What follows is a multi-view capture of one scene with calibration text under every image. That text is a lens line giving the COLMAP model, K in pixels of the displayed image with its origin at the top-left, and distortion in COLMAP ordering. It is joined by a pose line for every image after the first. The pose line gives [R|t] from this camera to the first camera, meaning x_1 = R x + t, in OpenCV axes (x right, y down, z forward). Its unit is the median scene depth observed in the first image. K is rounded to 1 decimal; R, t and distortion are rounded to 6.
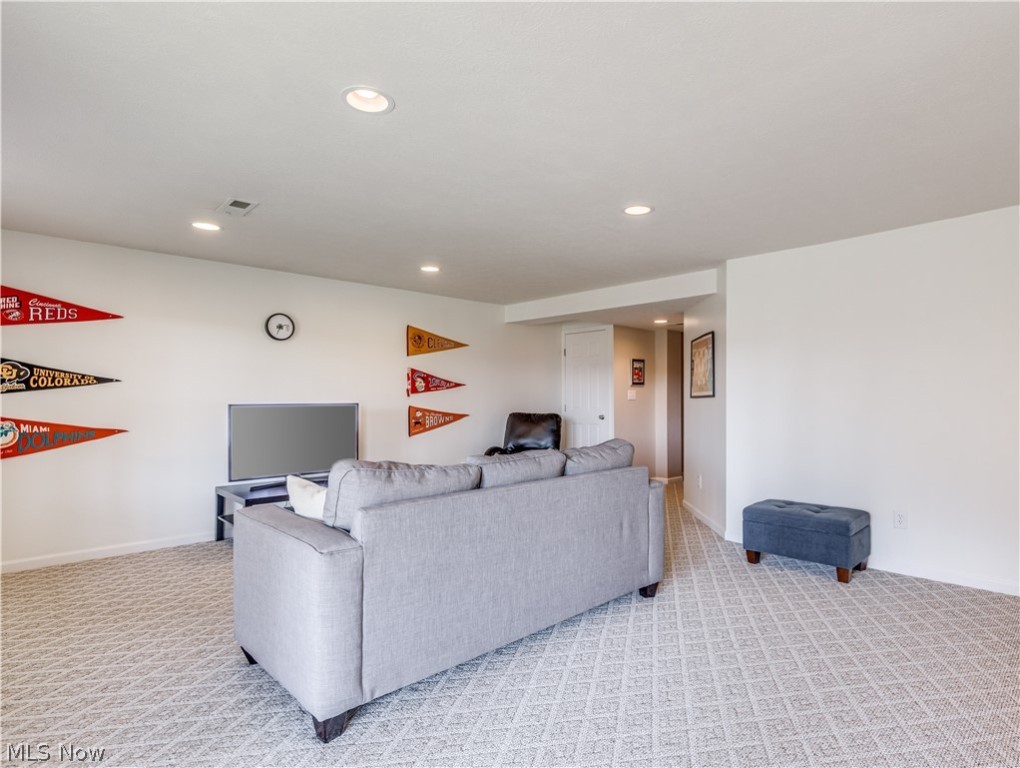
lens RADIAL K [[519.7, 0, 517.3], [0, 519.7, 390.6], [0, 0, 1]] dist [0.000391, -0.002306]
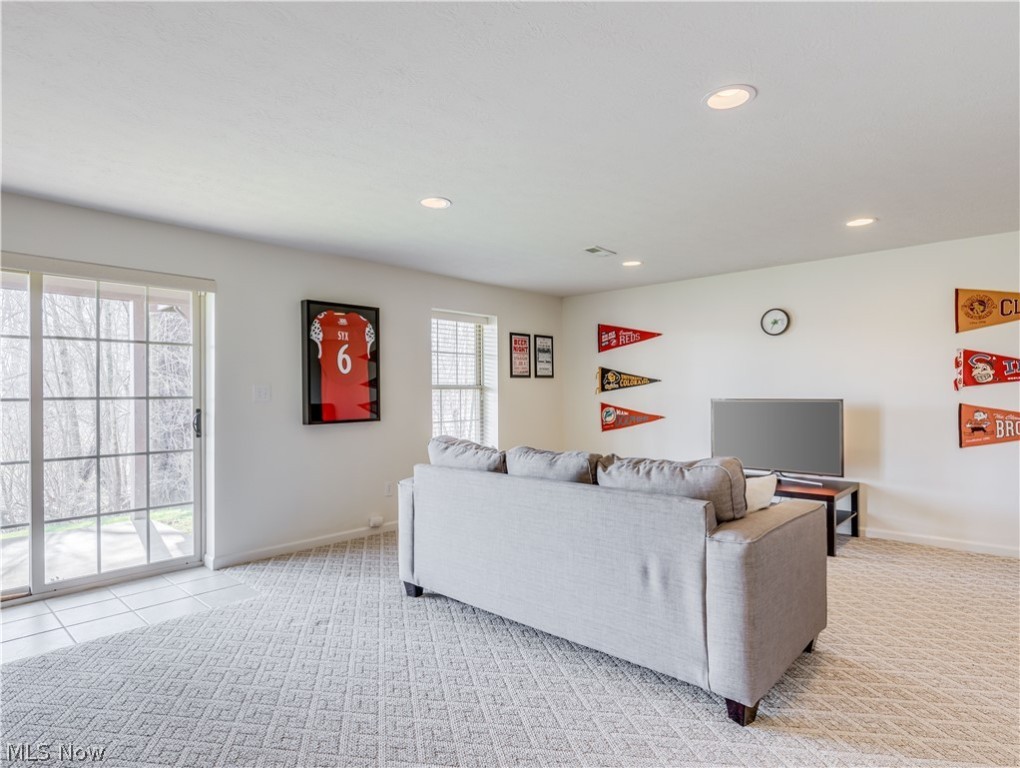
lens RADIAL K [[510.0, 0, 520.5], [0, 510.0, 387.9], [0, 0, 1]] dist [-0.001583, -0.000074]
pose [[0.153975, -0.009732, -0.988027, 0.444353], [0.018266, 0.999809, -0.007001, 0.002523], [0.987906, -0.016969, 0.154123, 0.364057]]
